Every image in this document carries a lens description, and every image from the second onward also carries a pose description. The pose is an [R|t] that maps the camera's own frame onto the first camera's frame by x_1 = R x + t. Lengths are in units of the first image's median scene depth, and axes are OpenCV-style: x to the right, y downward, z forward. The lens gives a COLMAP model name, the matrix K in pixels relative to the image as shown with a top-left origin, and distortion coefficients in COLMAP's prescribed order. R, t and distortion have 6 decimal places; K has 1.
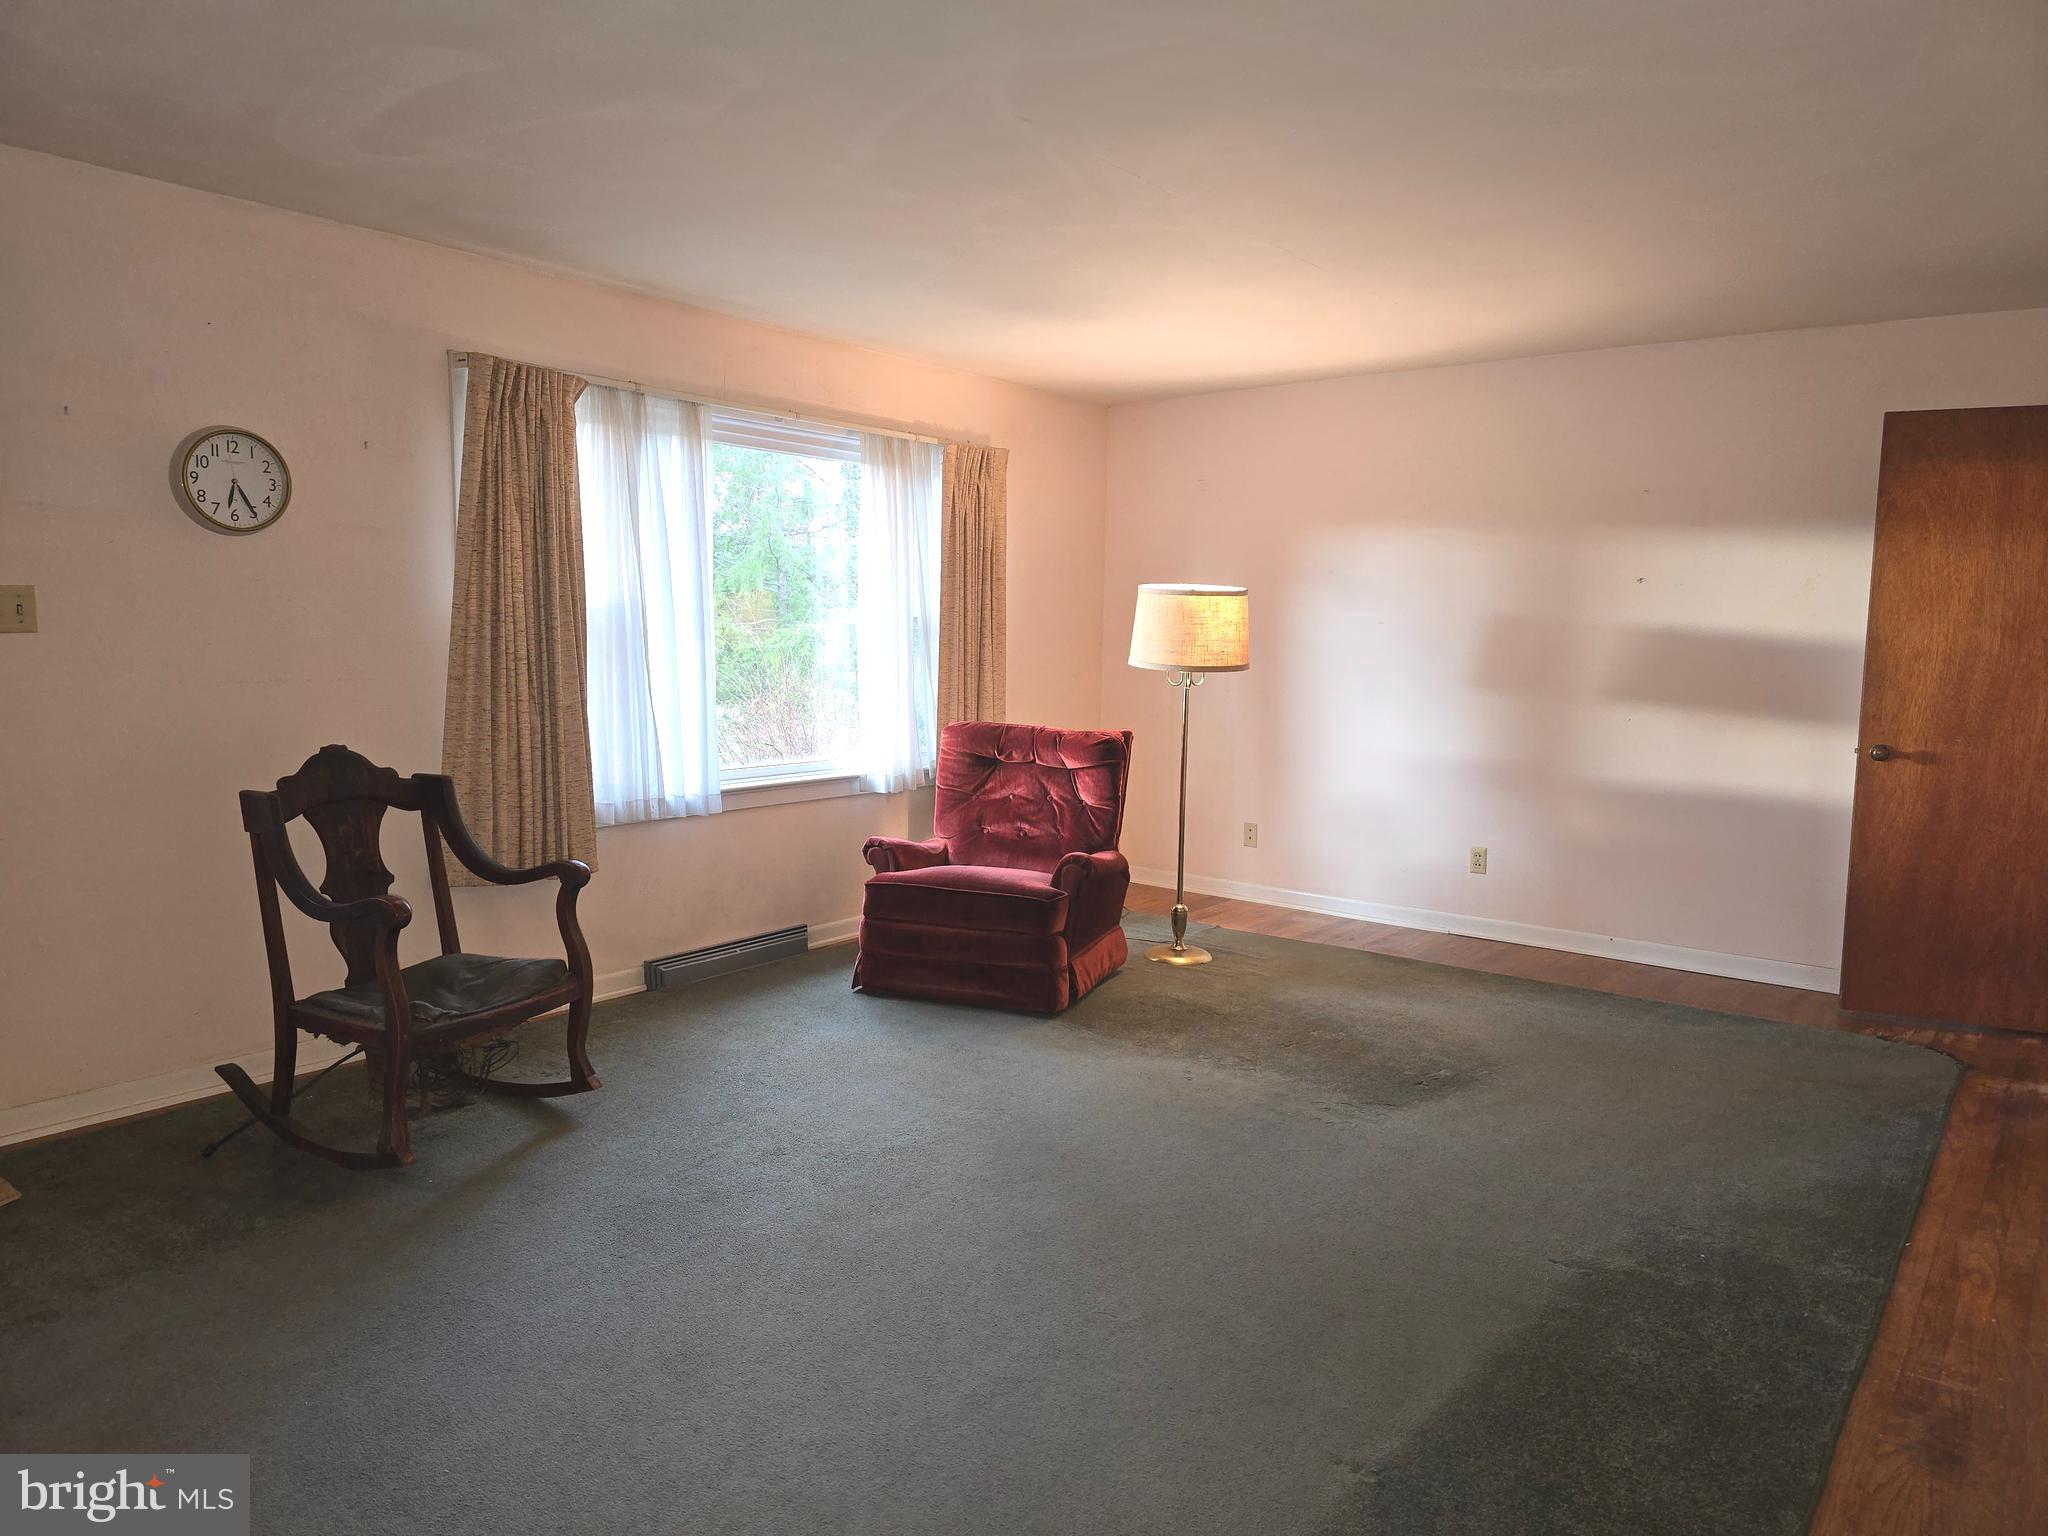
lens RADIAL K [[1383.0, 0, 1023.2], [0, 1383.0, 764.7], [0, 0, 1]] dist [0.002999, -0.003100]
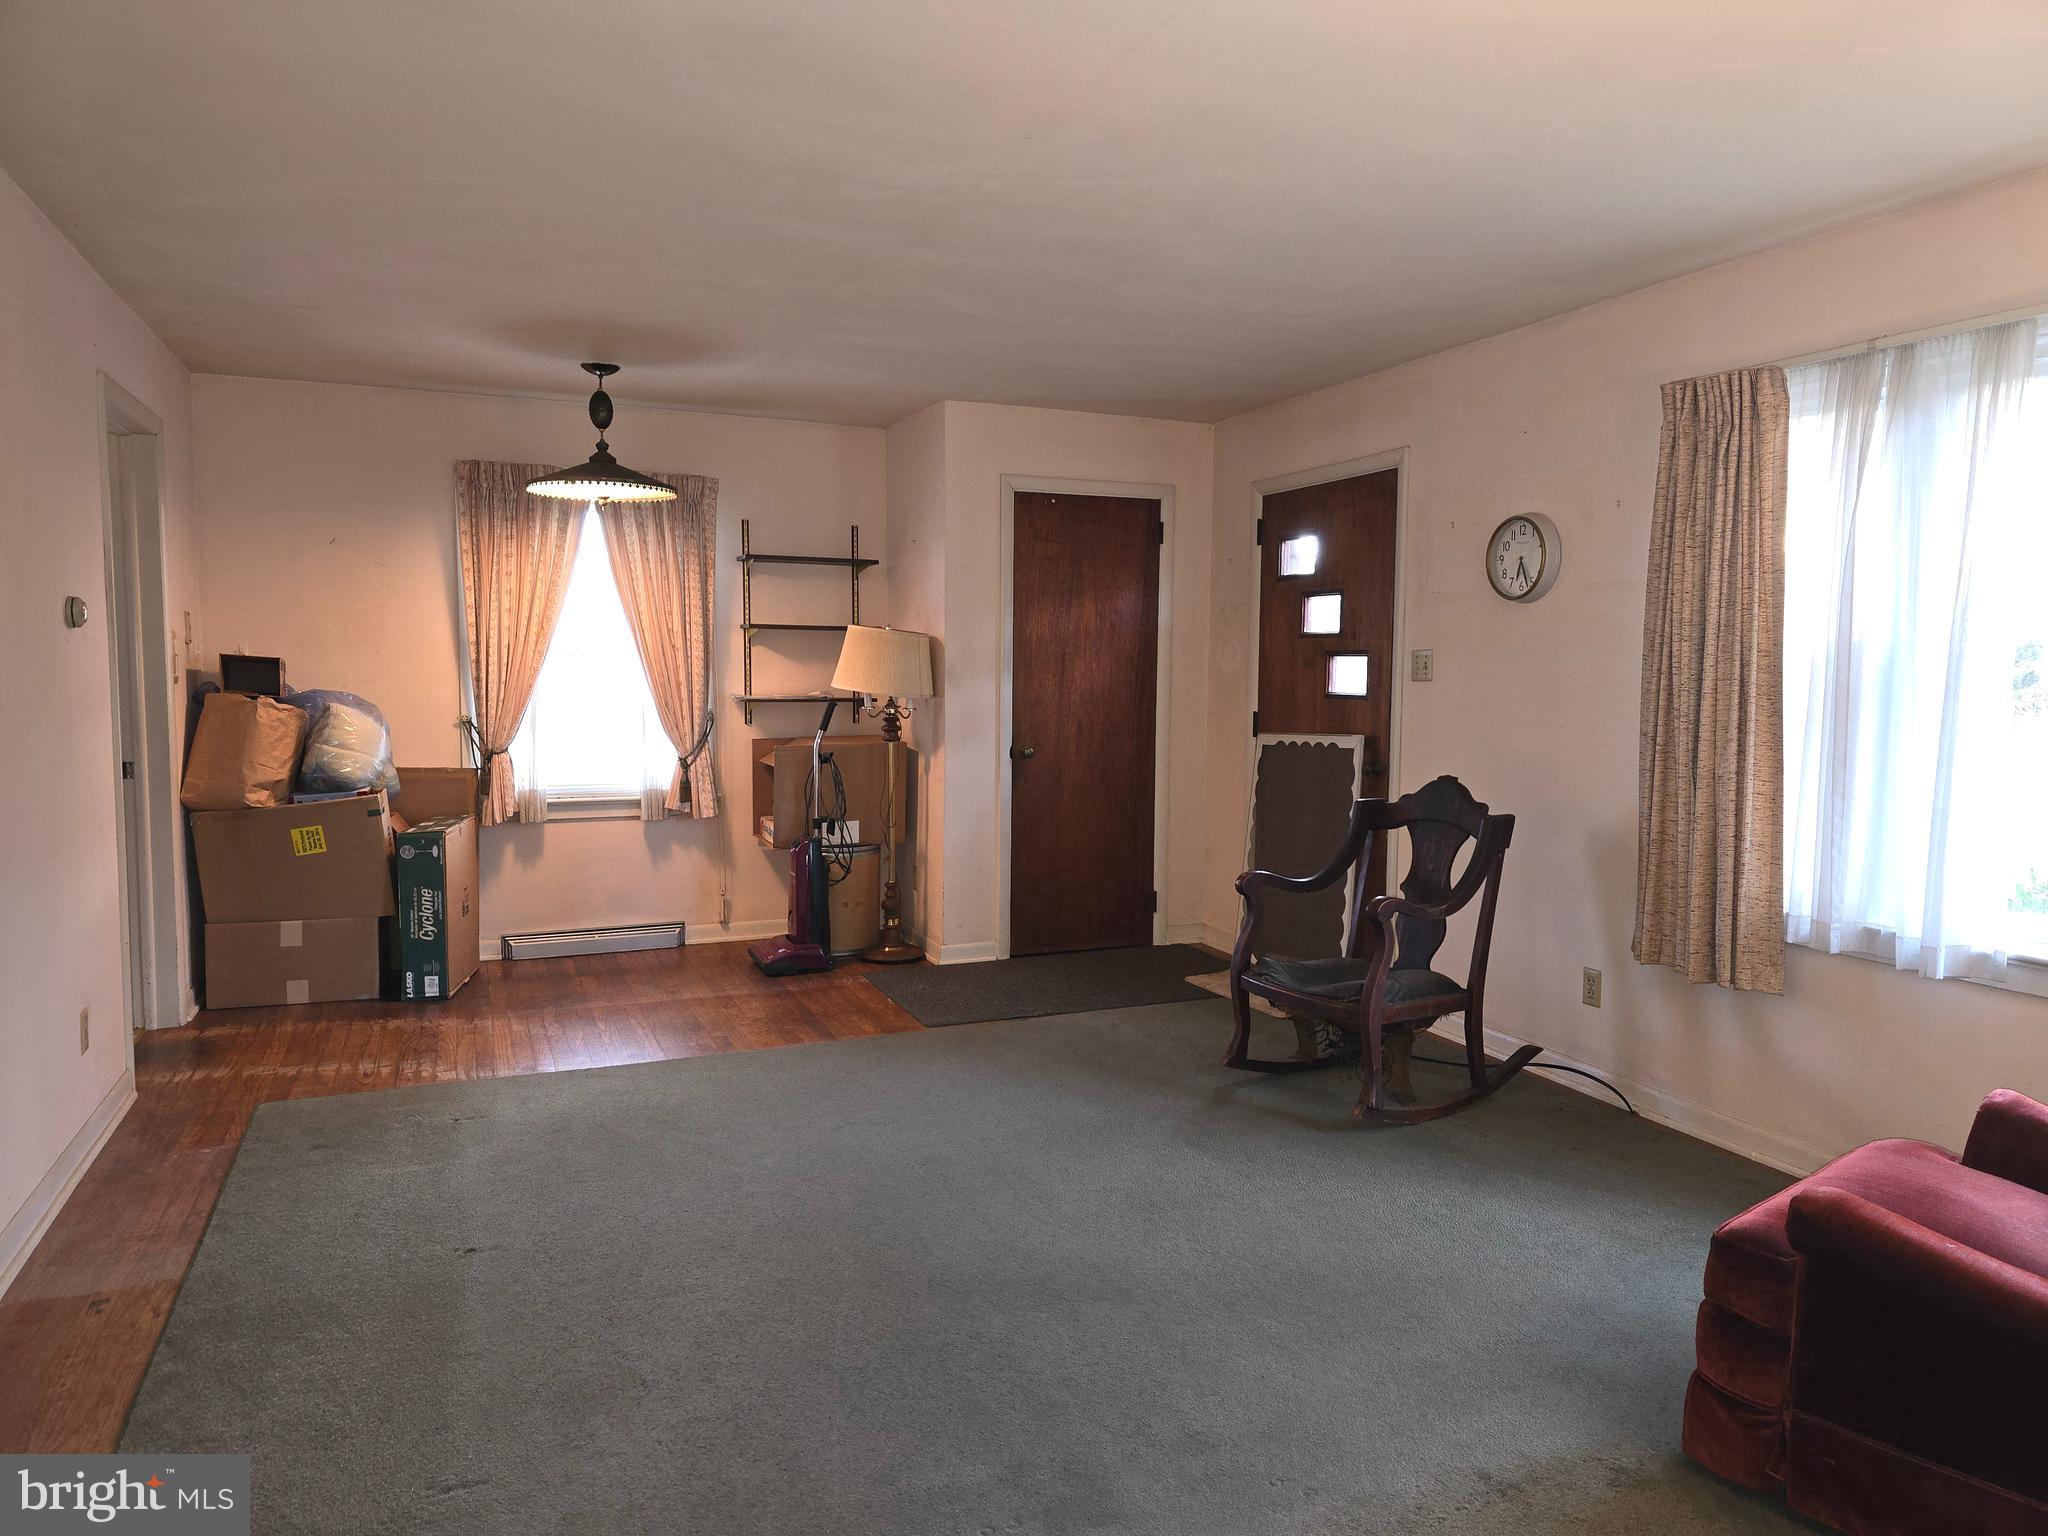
lens RADIAL K [[1383.0, 0, 1021.8], [0, 1383.0, 778.5], [0, 0, 1]] dist [0.002999, -0.003100]
pose [[-0.492698, 0.050428, -0.868738, 0.696790], [-0.106934, 0.987245, 0.117954, -0.111321], [0.863605, 0.151013, -0.481021, 1.229806]]
